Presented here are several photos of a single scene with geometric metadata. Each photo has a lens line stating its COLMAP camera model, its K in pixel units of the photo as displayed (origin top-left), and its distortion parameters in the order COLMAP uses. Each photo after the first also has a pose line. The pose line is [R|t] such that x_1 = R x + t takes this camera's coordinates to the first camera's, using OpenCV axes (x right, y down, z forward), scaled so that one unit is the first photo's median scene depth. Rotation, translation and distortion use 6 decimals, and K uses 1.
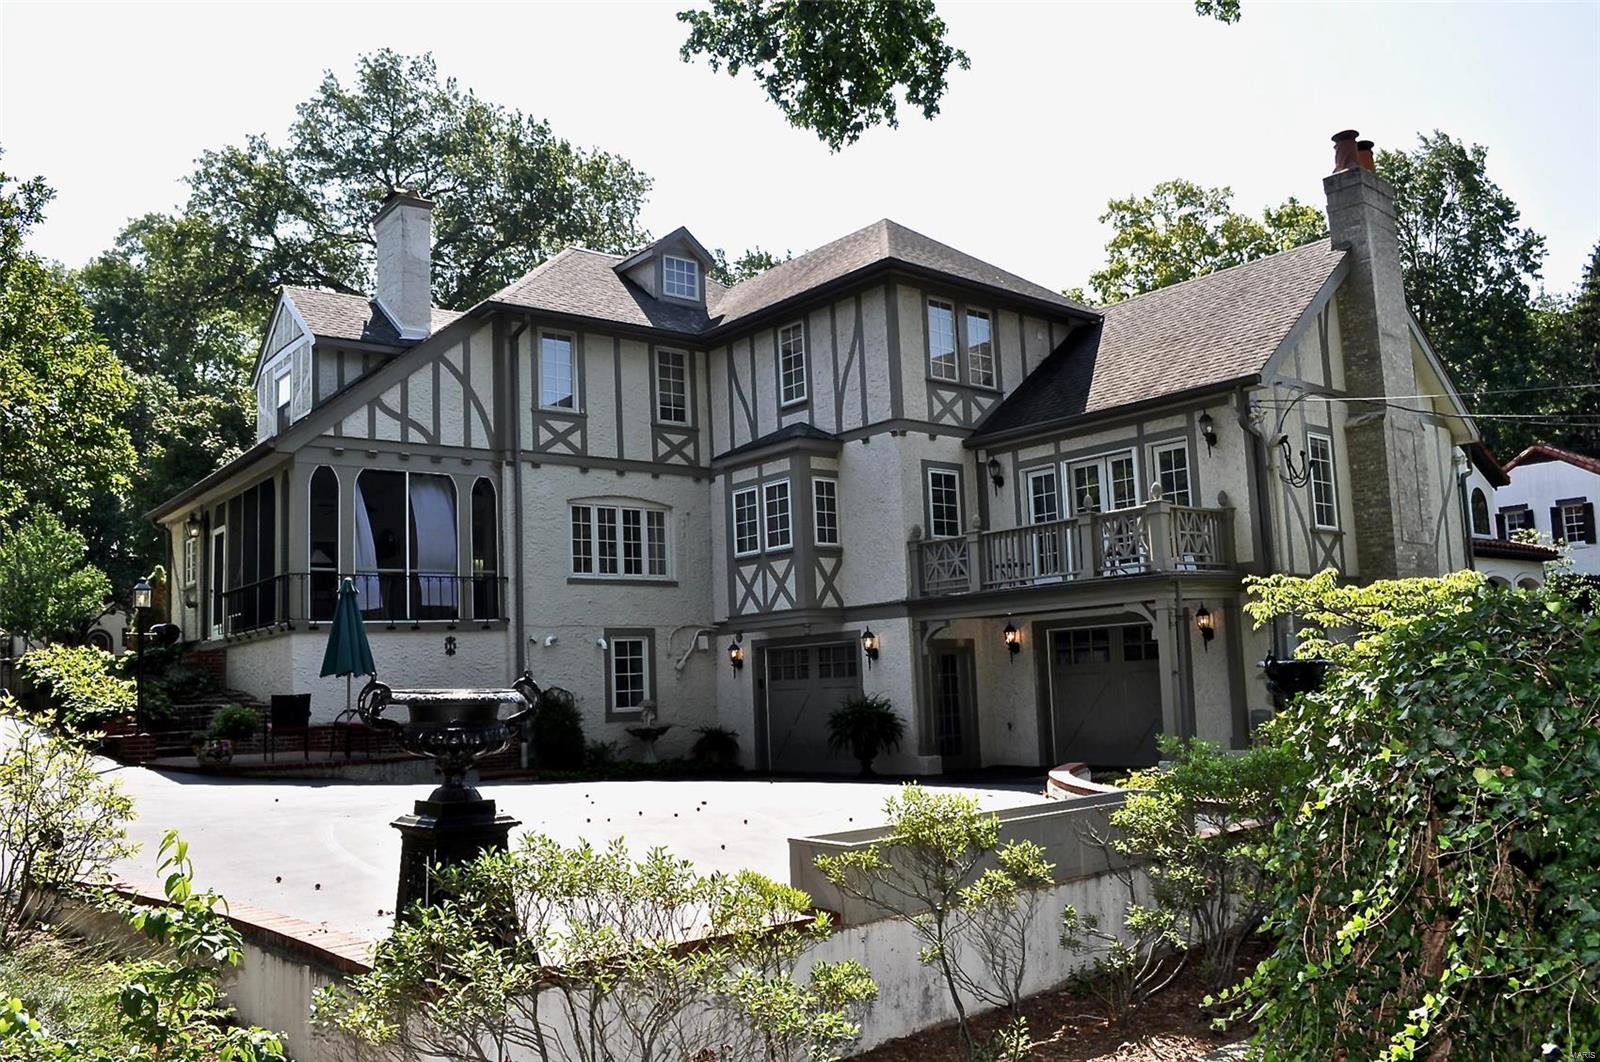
lens RADIAL K [[1248.8, 0, 800.0], [0, 1248.8, 531.0], [0, 0, 1]] dist [-0.079661, 0.002333]
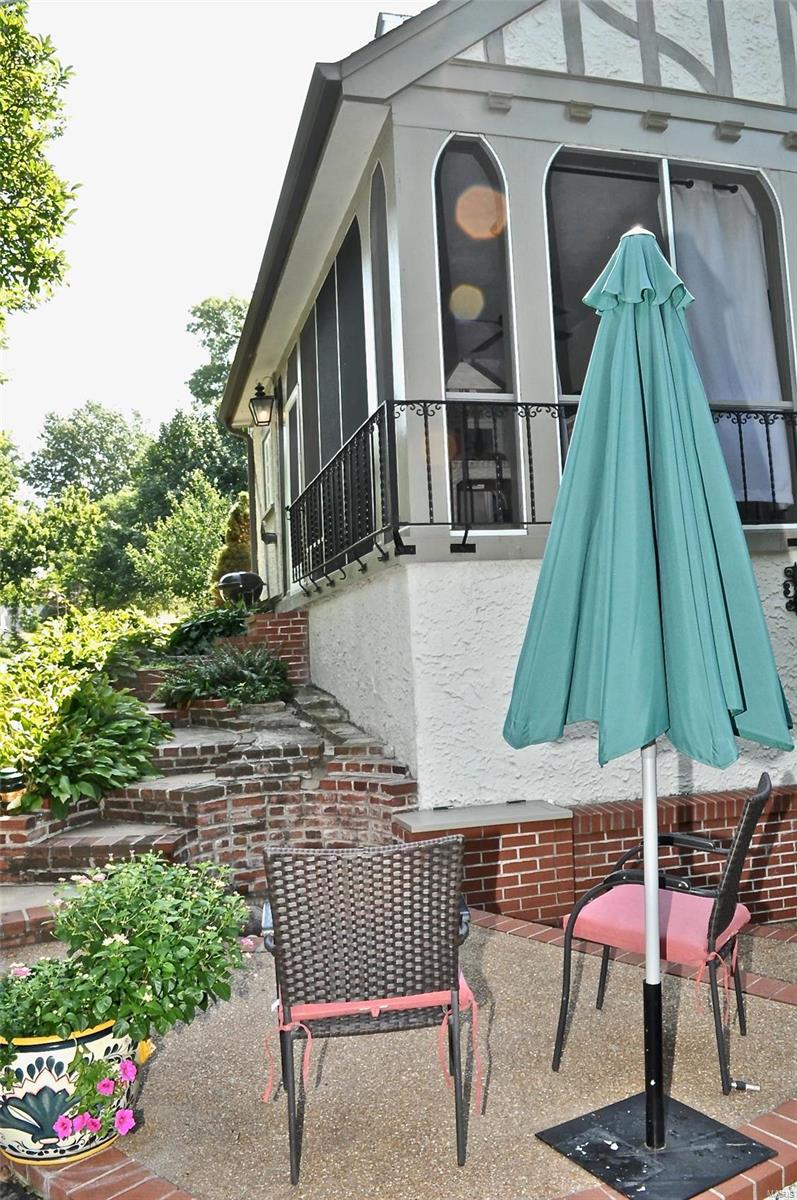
lens RADIAL K [[936.6, 0, 398.5], [0, 936.6, 600.0], [0, 0, 1]] dist [-0.079661, 0.002333]
pose [[0.903502, -0.017821, -0.428214, -0.236700], [0.055633, 0.995558, 0.075950, 0.058238], [0.424959, -0.092444, 0.900480, 0.598564]]
